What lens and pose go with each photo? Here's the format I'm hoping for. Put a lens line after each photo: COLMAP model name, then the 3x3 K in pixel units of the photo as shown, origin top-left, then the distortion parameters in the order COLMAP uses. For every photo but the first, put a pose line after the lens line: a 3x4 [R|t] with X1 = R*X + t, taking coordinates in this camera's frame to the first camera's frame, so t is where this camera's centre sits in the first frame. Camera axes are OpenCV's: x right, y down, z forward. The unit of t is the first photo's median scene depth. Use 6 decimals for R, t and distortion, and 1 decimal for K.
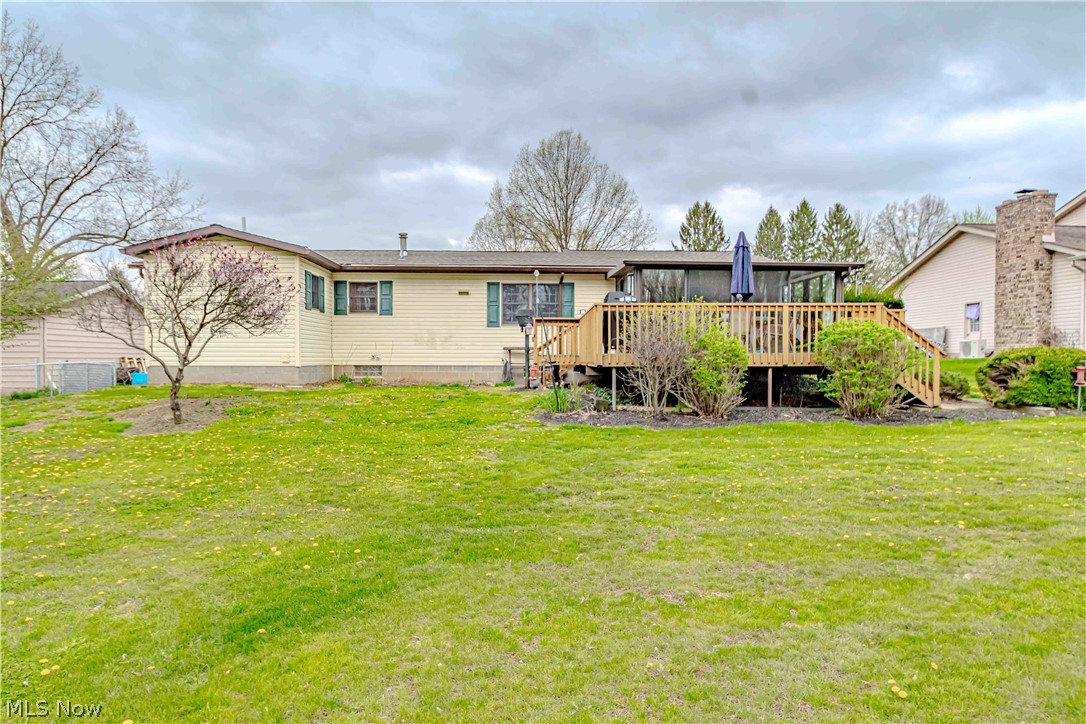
lens RADIAL K [[651.8, 0, 542.9], [0, 651.8, 367.4], [0, 0, 1]] dist [0.005478, -0.001096]
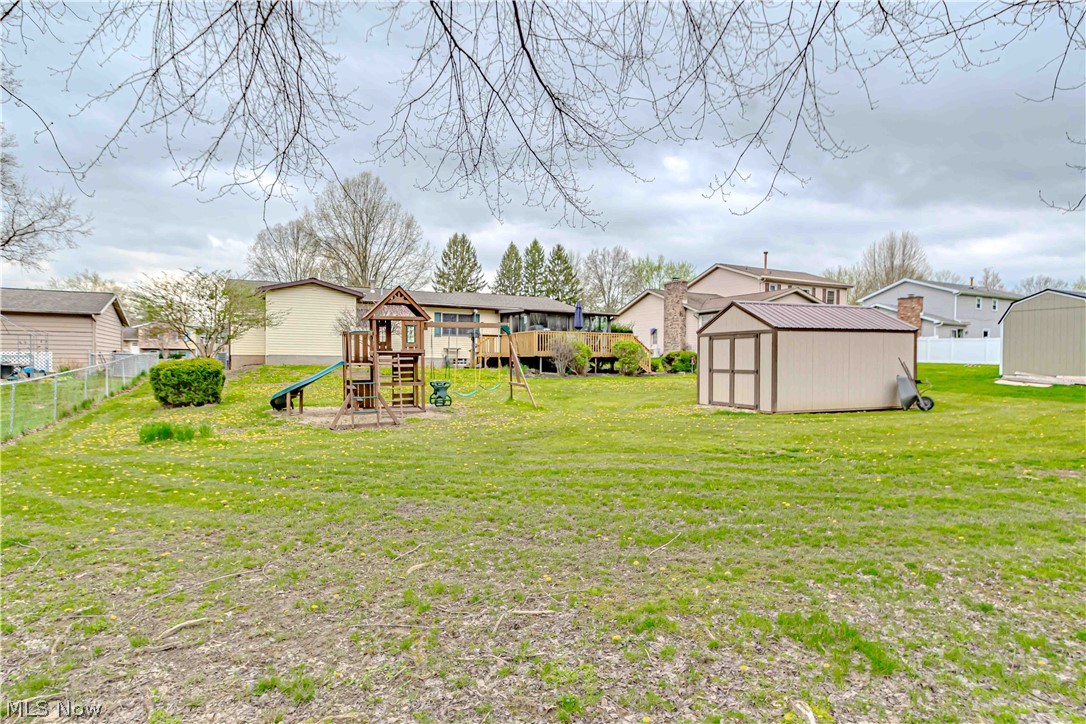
lens RADIAL K [[589.8, 0, 543.5], [0, 589.8, 361.8], [0, 0, 1]] dist [-0.005742, -0.000028]
pose [[0.913907, 0.006234, 0.405875, -0.109318], [-0.001099, 0.999916, -0.012884, 0.006519], [-0.405921, 0.011328, 0.913838, -0.145612]]
